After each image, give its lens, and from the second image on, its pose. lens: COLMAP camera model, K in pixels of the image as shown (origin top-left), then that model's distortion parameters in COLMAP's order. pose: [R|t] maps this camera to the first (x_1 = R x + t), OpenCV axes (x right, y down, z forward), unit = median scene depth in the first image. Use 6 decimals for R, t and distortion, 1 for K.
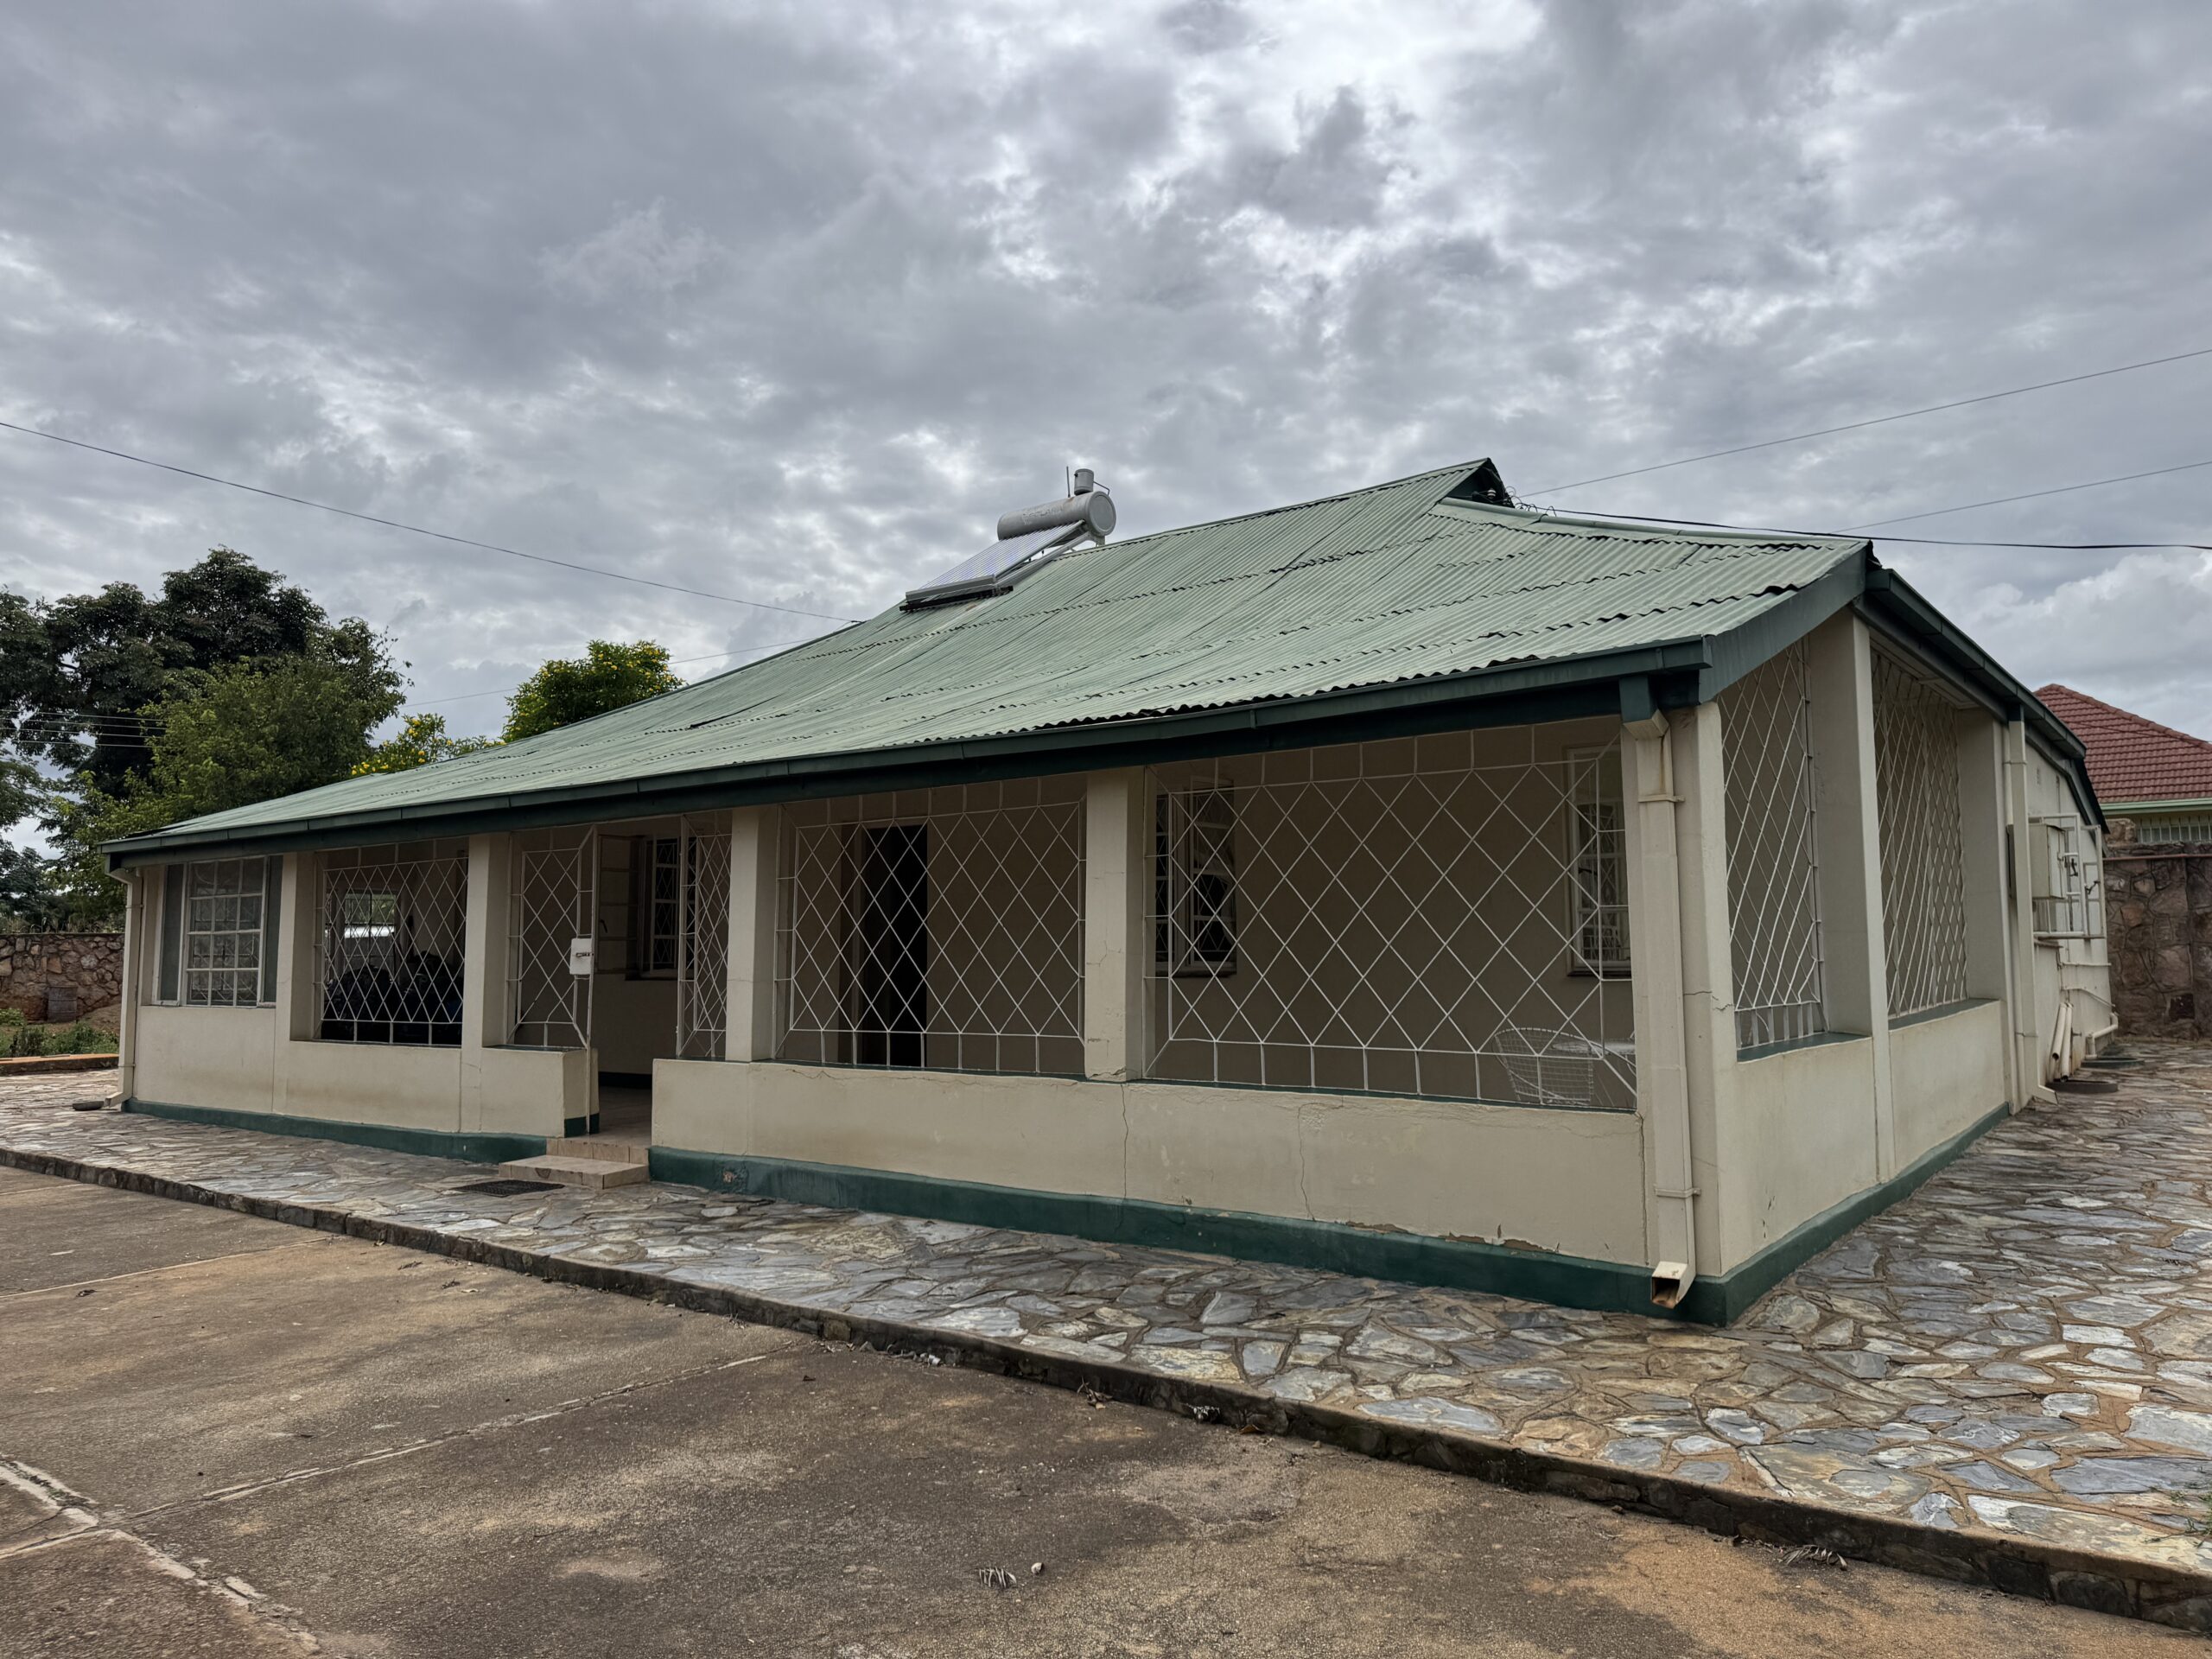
lens RADIAL K [[1556.7, 0, 1138.6], [0, 1556.7, 802.6], [0, 0, 1]] dist [0.000847, -0.075021]
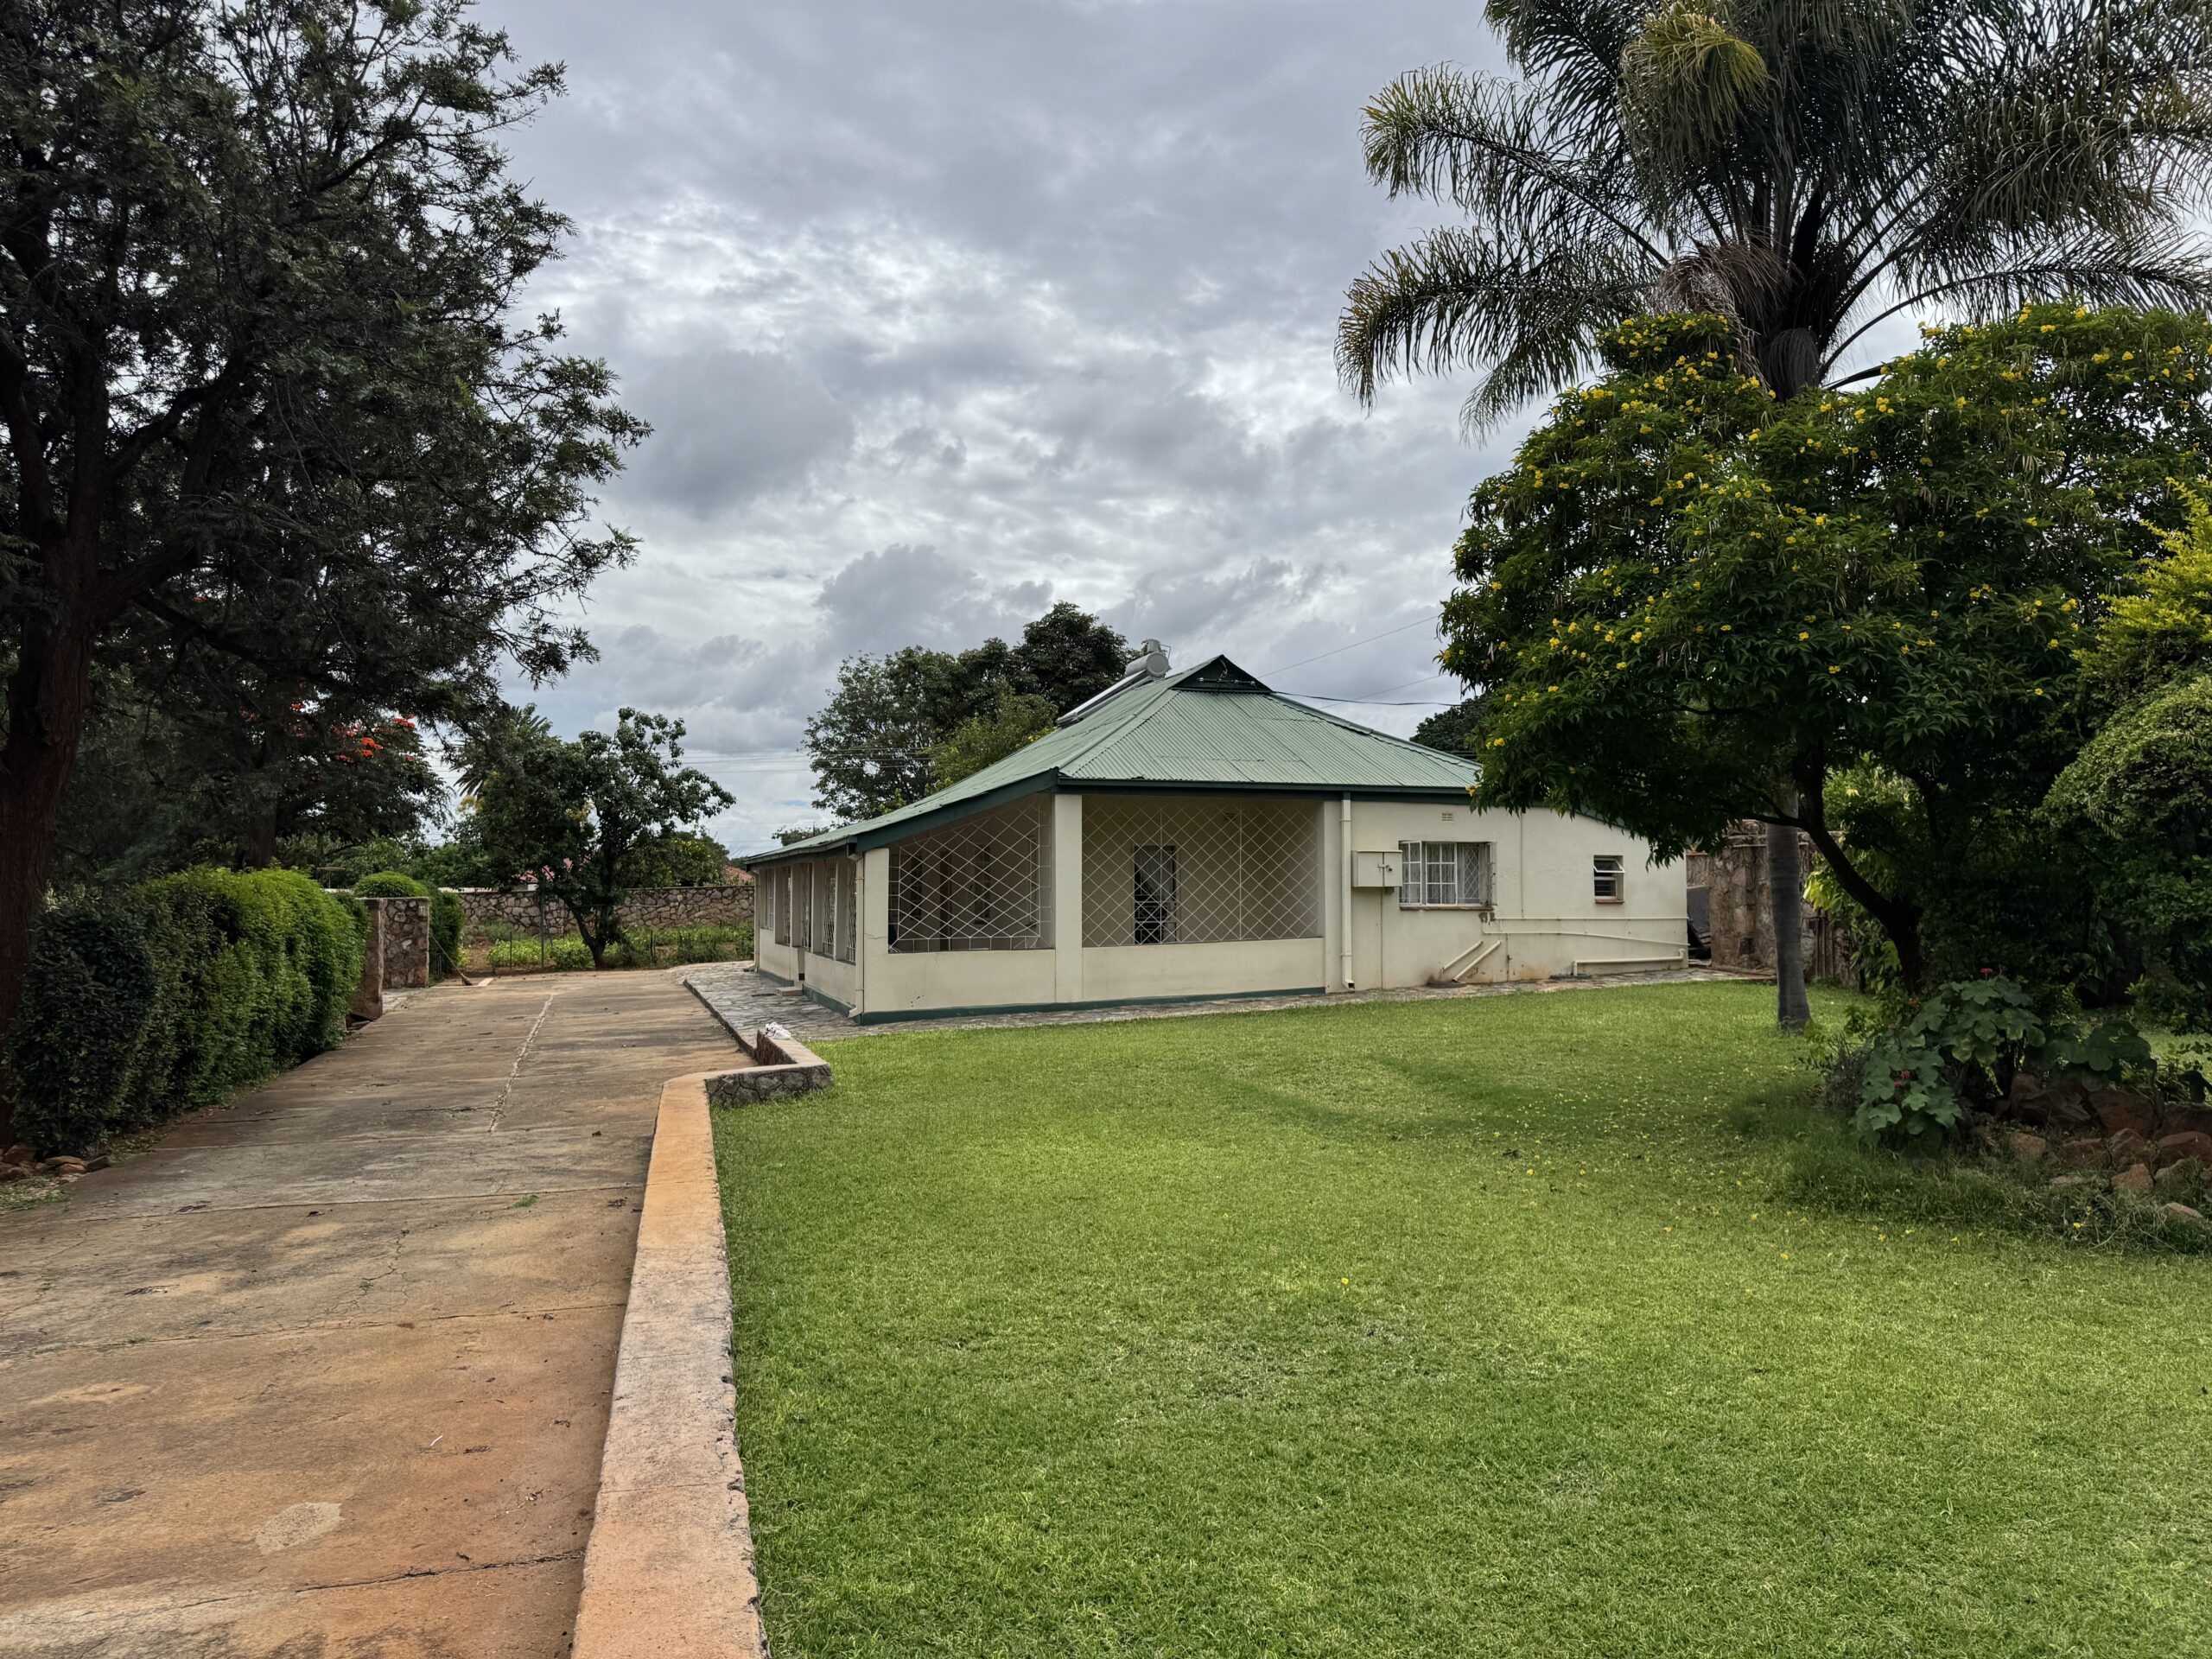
lens RADIAL K [[1552.5, 0, 1106.0], [0, 1552.5, 829.5], [0, 0, 1]] dist [0.076949, 0.000400]
pose [[0.809035, -0.024606, -0.587245, 0.271789], [0.065916, 0.996619, 0.049053, -0.023674], [0.584052, -0.078394, 0.807922, -0.144984]]
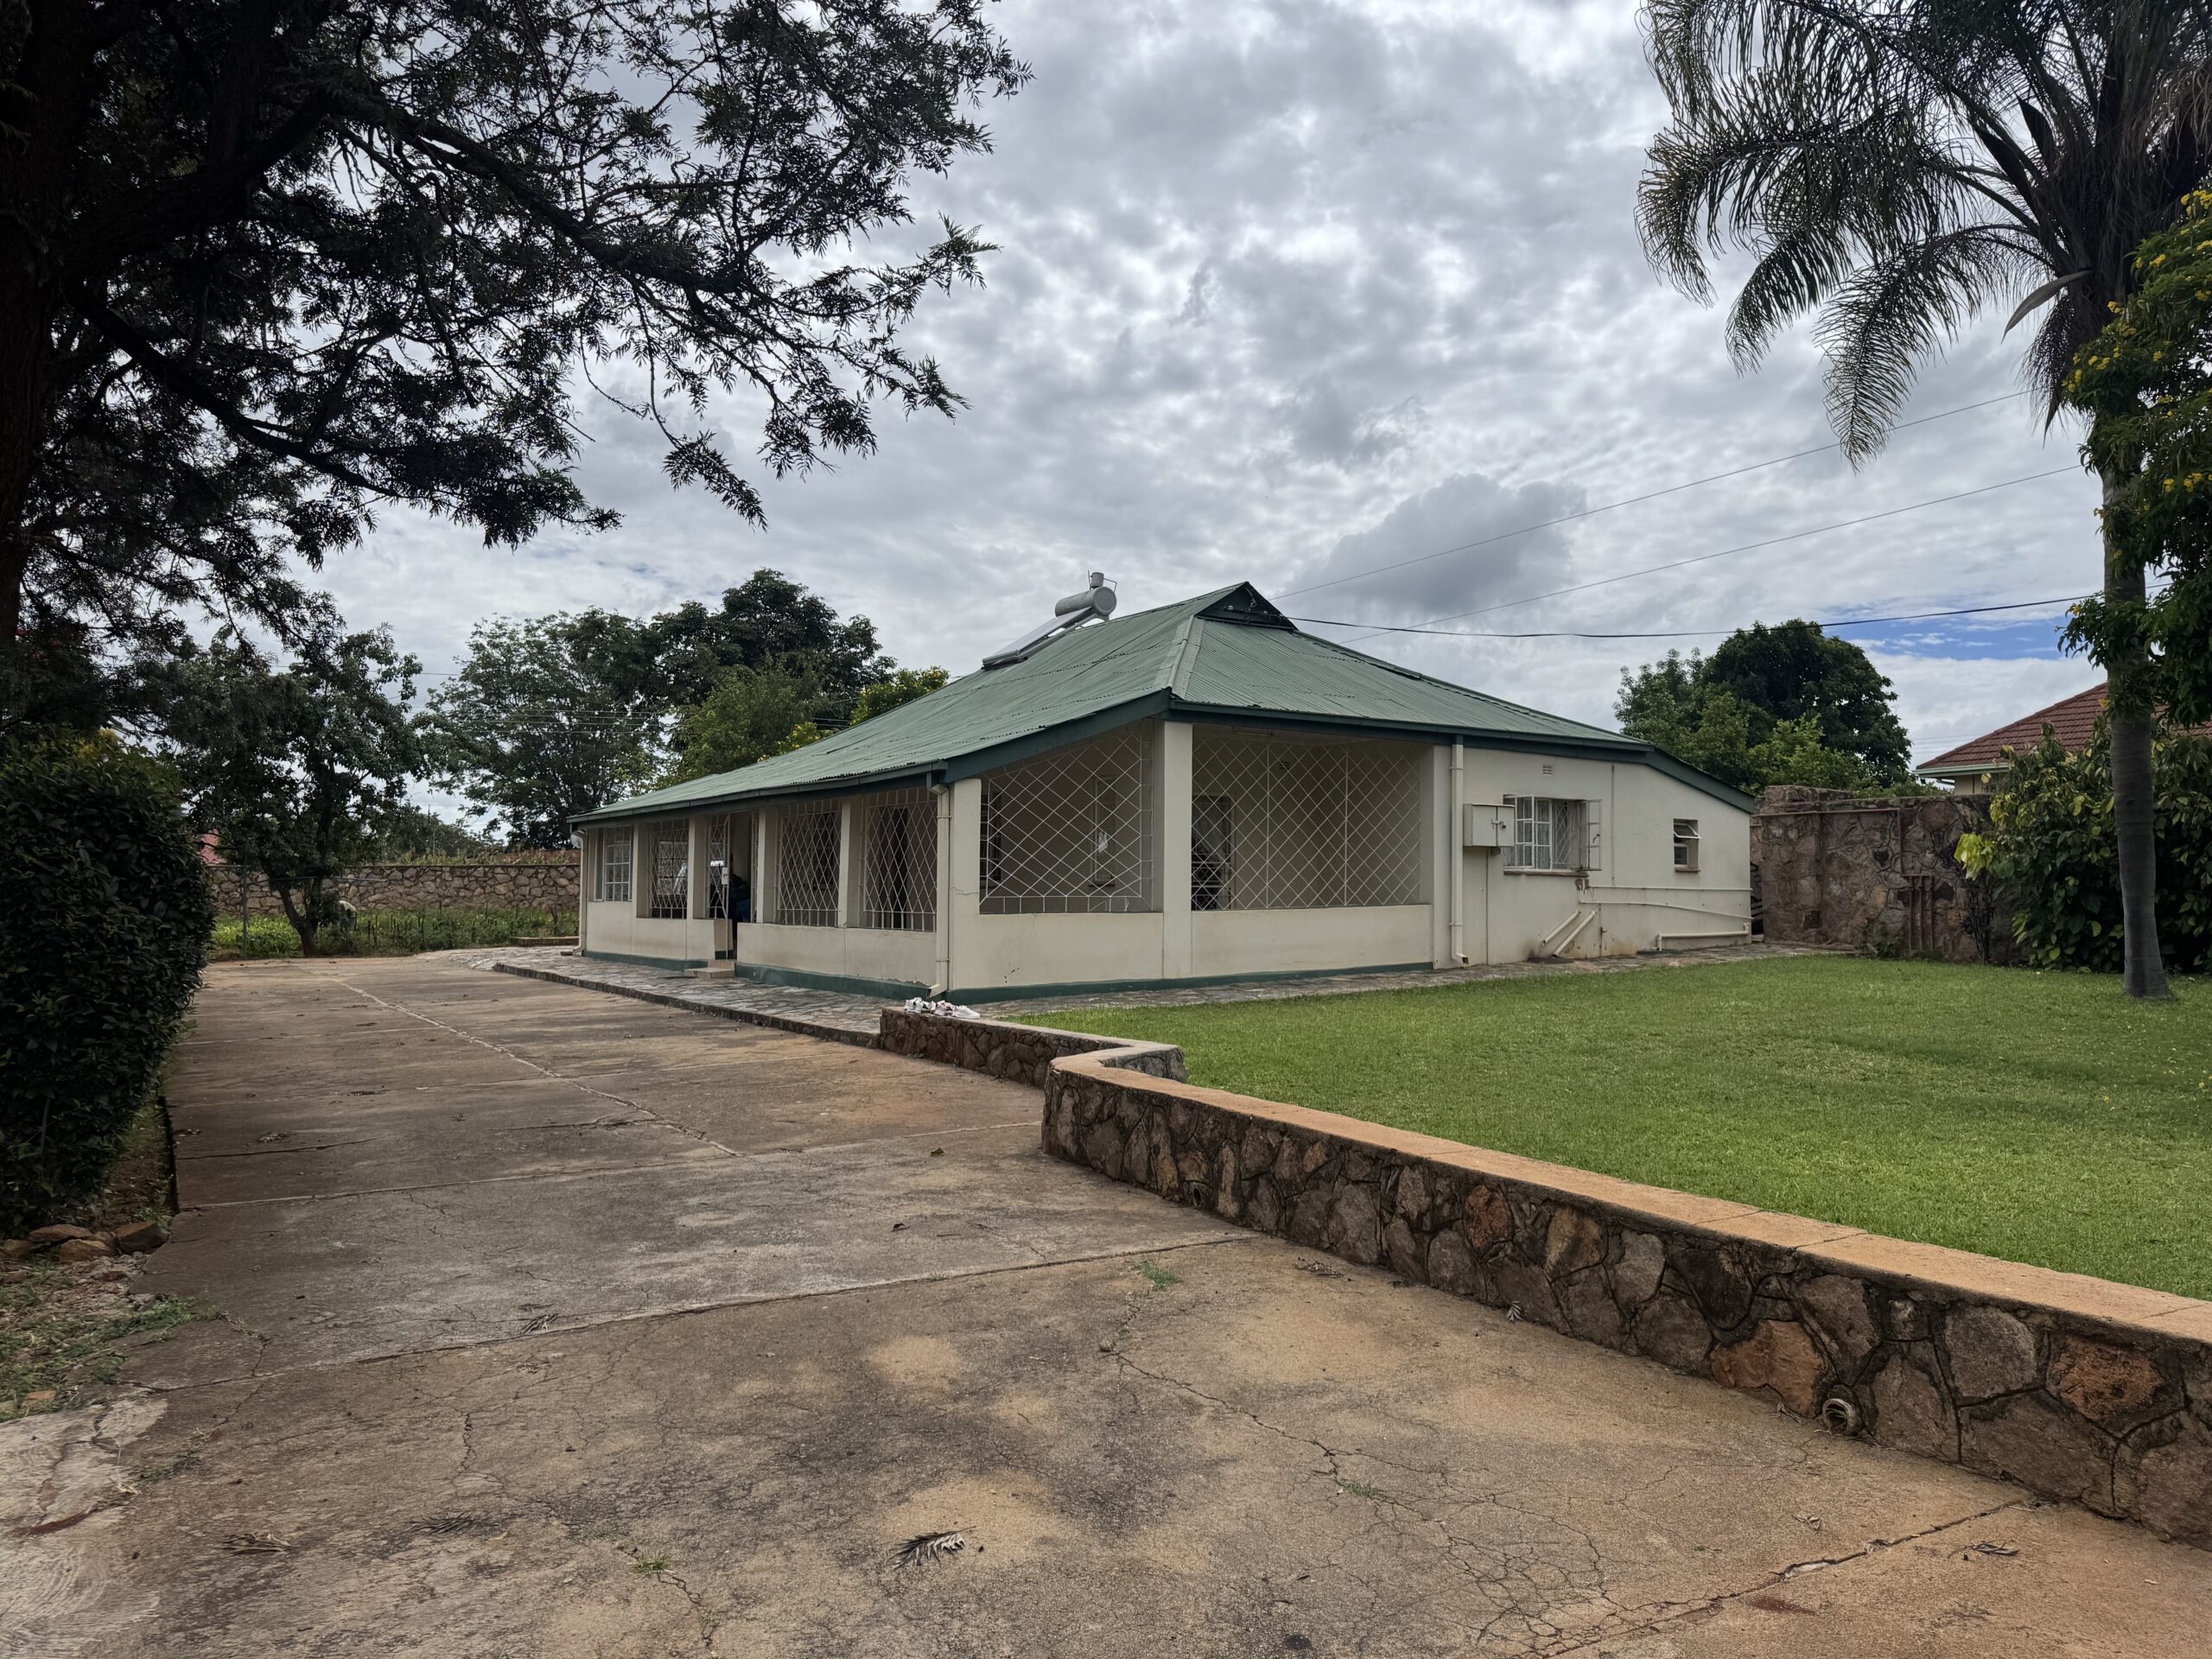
lens RADIAL K [[1549.4, 0, 1106.0], [0, 1549.4, 829.5], [0, 0, 1]] dist [0.099105, -0.149766]
pose [[0.930923, -0.006686, -0.365155, 0.156244], [0.030247, 0.997809, 0.058843, -0.012974], [0.363962, -0.065823, 0.929085, -0.136060]]
